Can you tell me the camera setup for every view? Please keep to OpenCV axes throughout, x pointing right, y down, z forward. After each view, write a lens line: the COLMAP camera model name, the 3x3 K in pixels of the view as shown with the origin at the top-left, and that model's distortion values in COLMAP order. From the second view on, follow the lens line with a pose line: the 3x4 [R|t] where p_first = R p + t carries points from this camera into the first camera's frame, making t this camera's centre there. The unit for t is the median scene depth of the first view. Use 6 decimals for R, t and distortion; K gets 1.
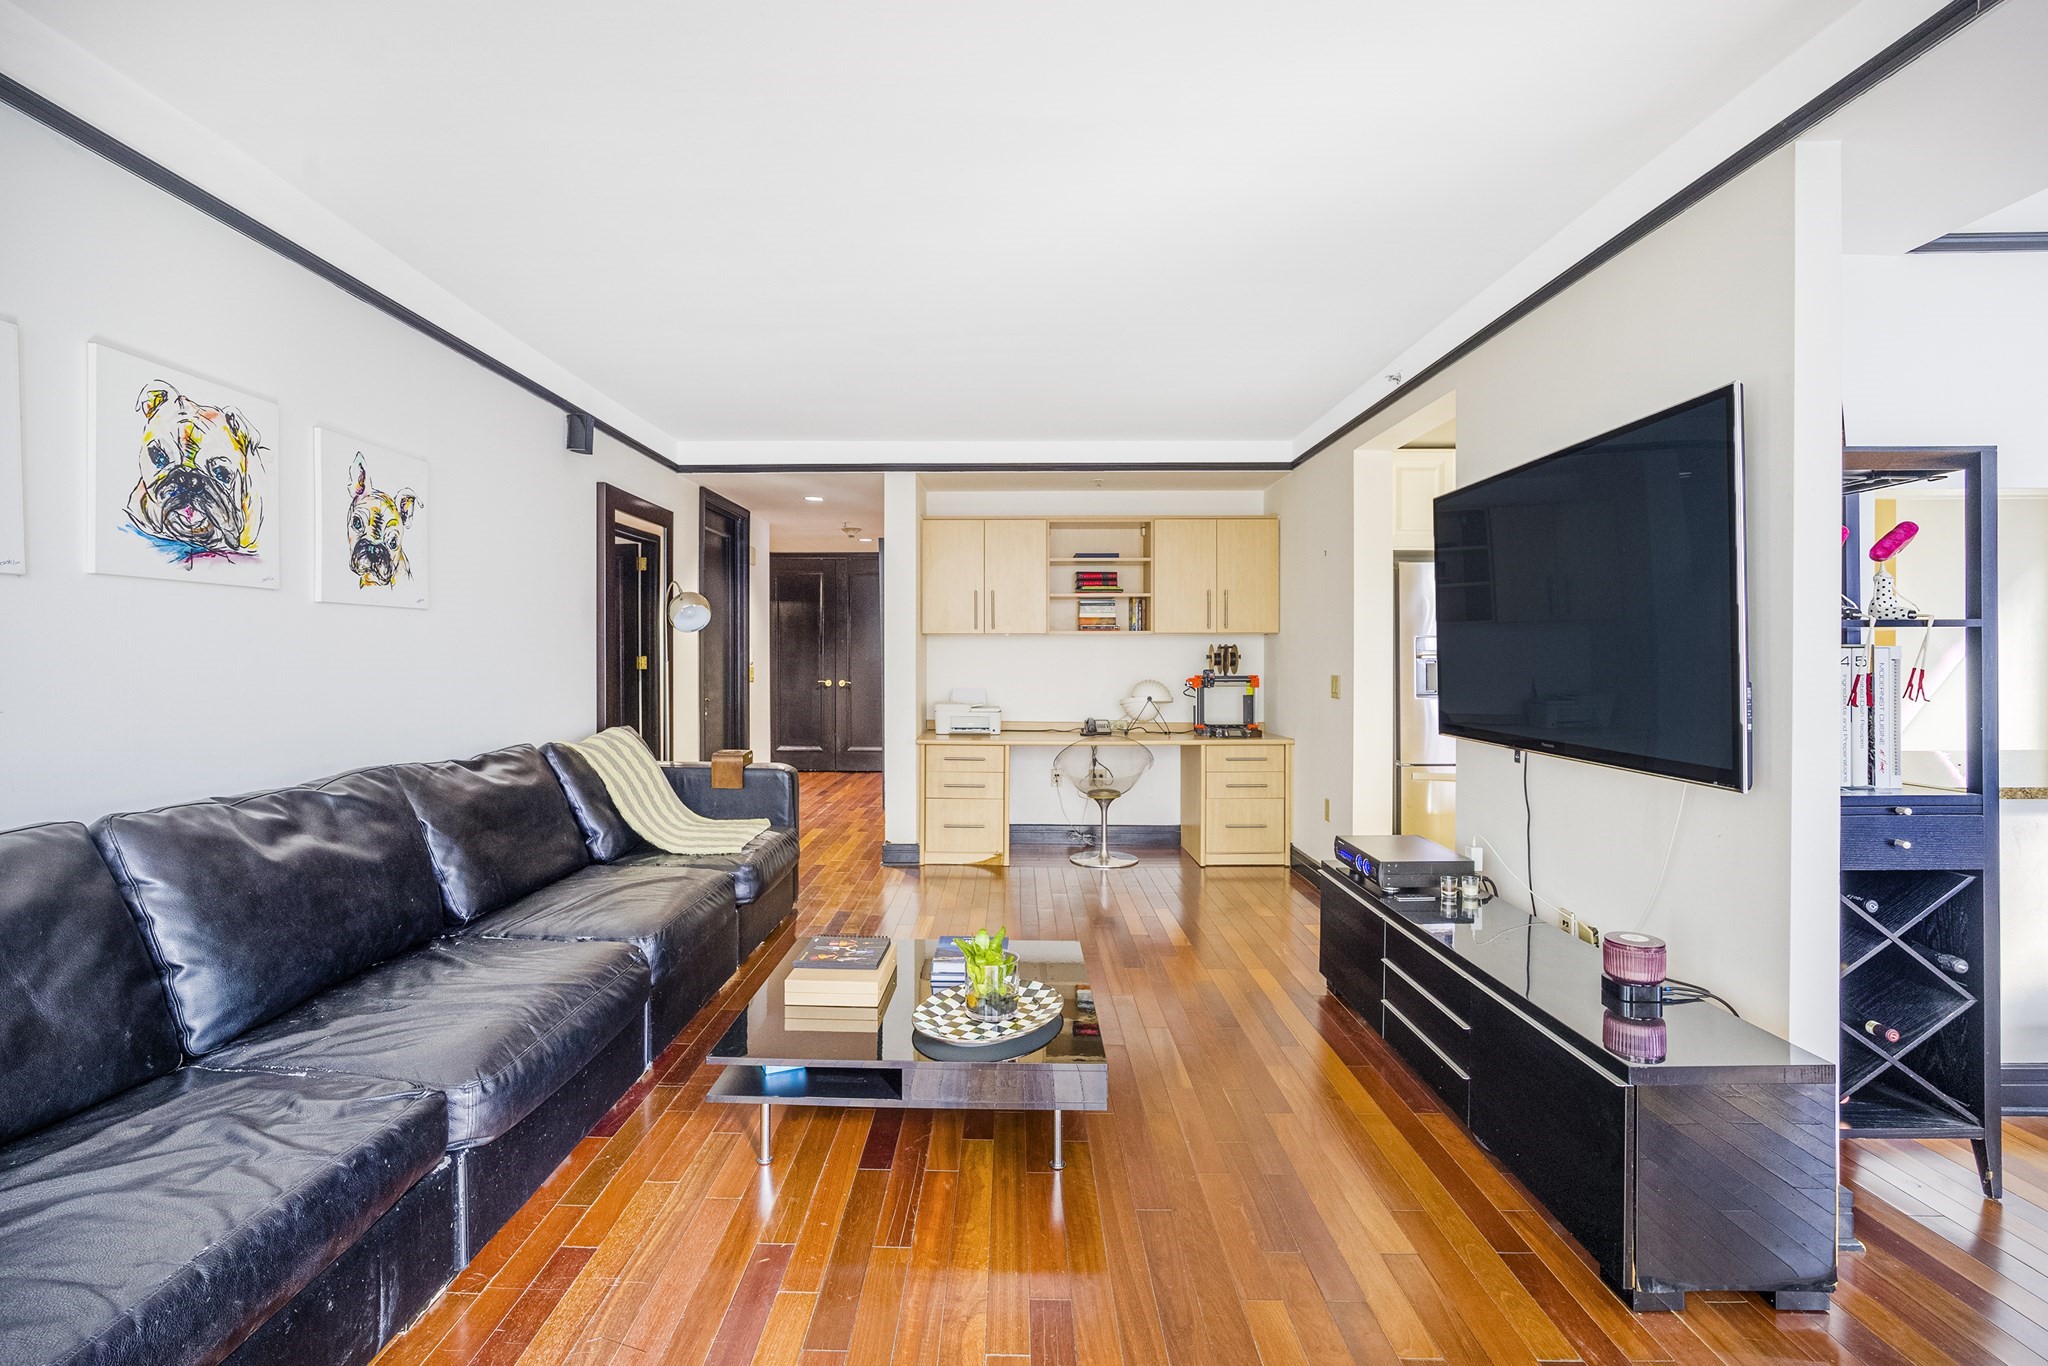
lens RADIAL K [[906.9, 0, 996.9], [0, 906.9, 660.0], [0, 0, 1]] dist [-0.043744, 0.016838]
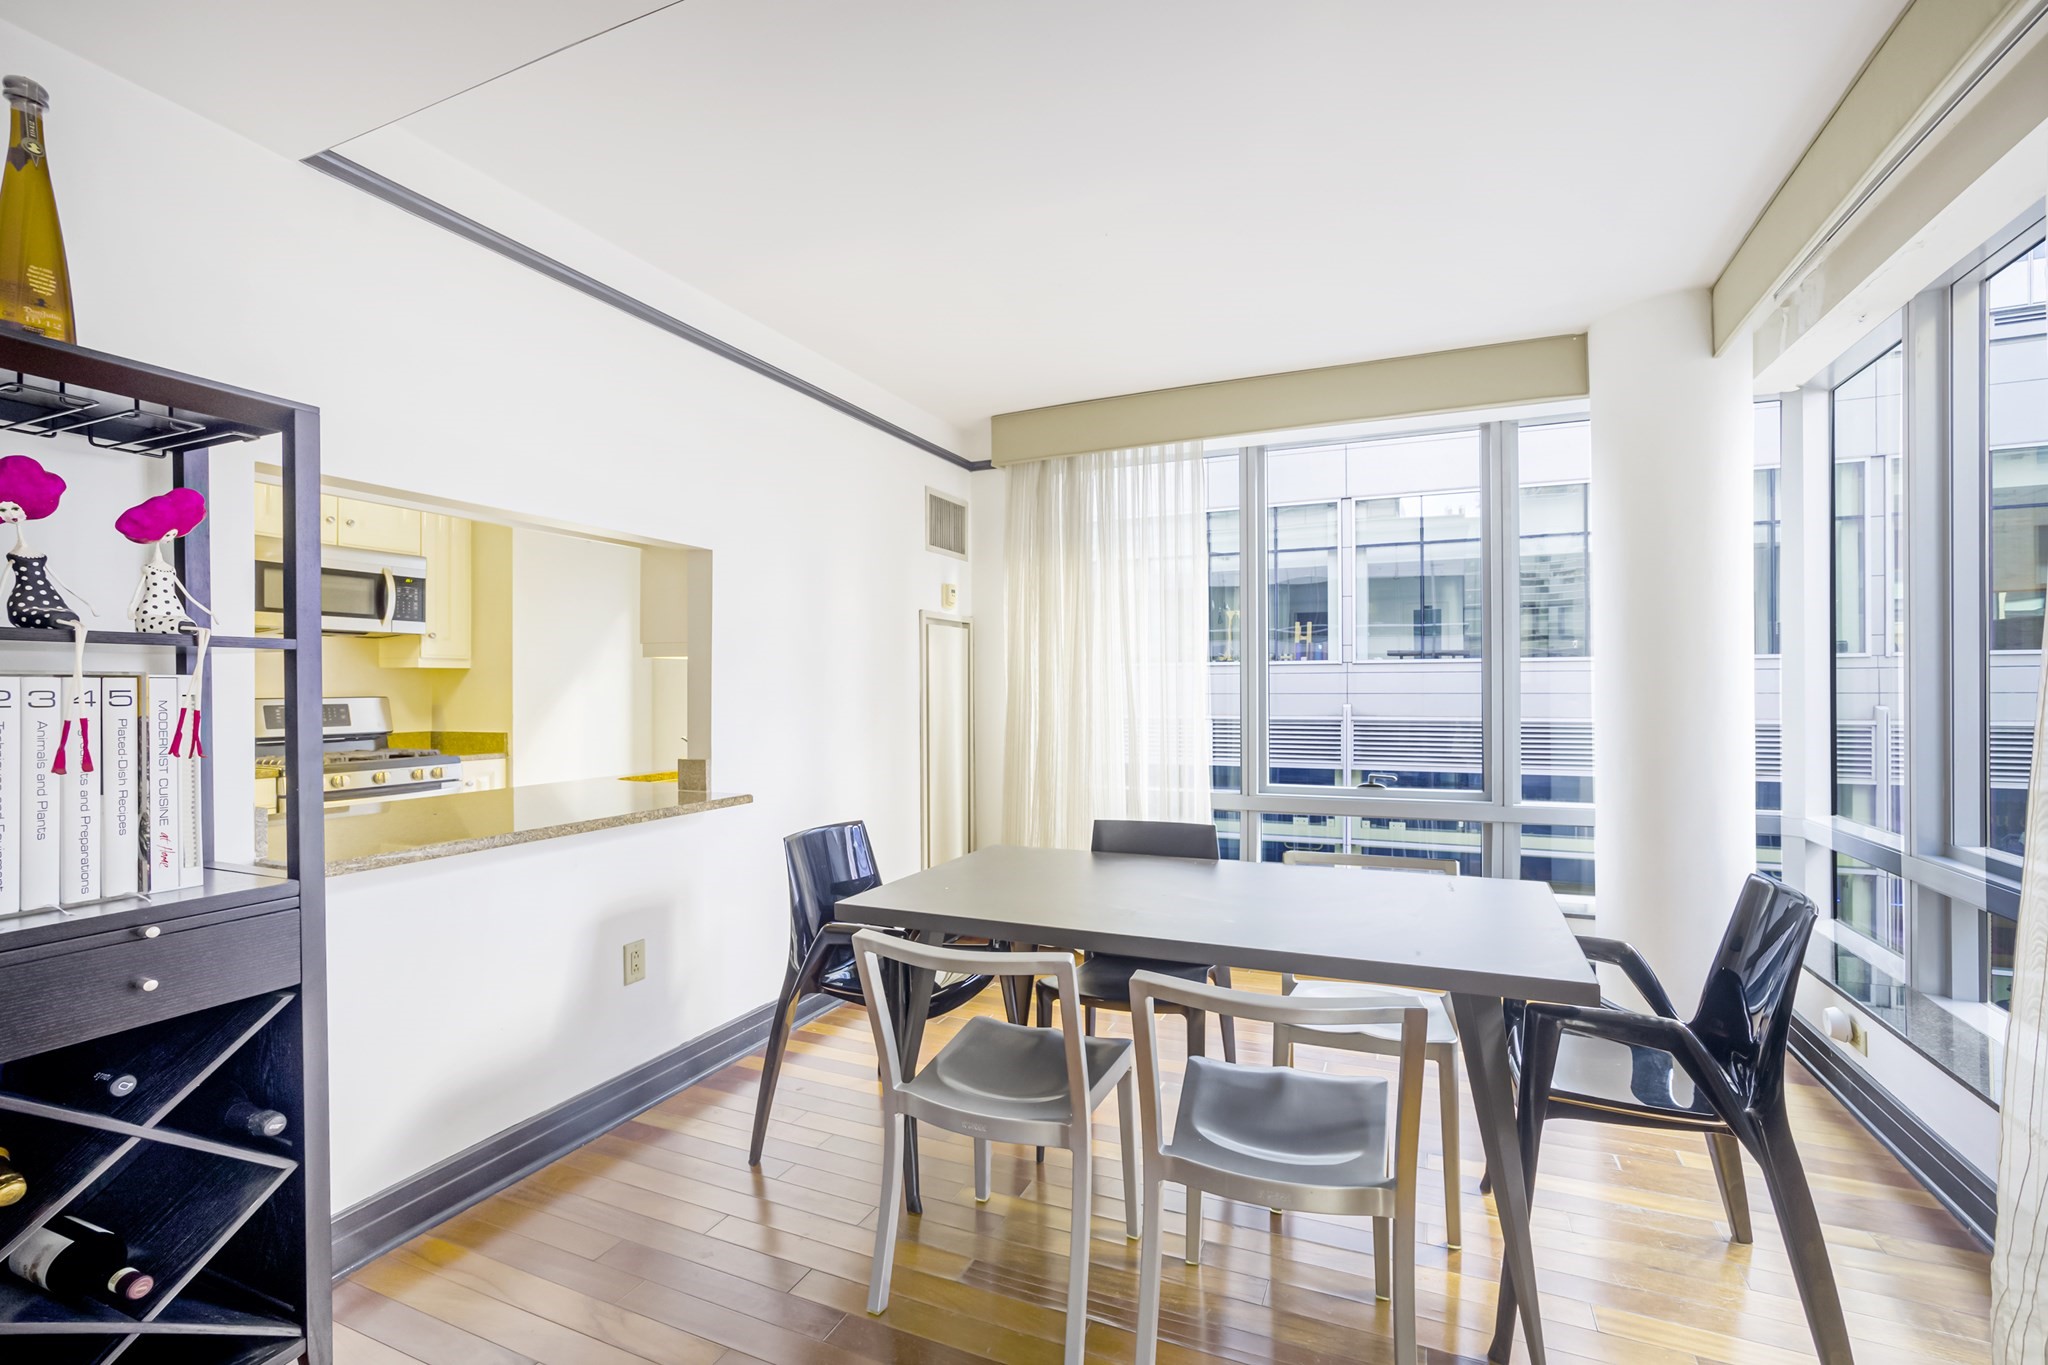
lens RADIAL K [[892.7, 0, 1040.9], [0, 892.7, 679.9], [0, 0, 1]] dist [-0.040045, 0.014396]
pose [[0.375695, 0.012620, 0.926657, 0.399526], [0.000925, 0.999902, -0.013992, -0.001519], [-0.926743, 0.006114, 0.375646, 0.093983]]
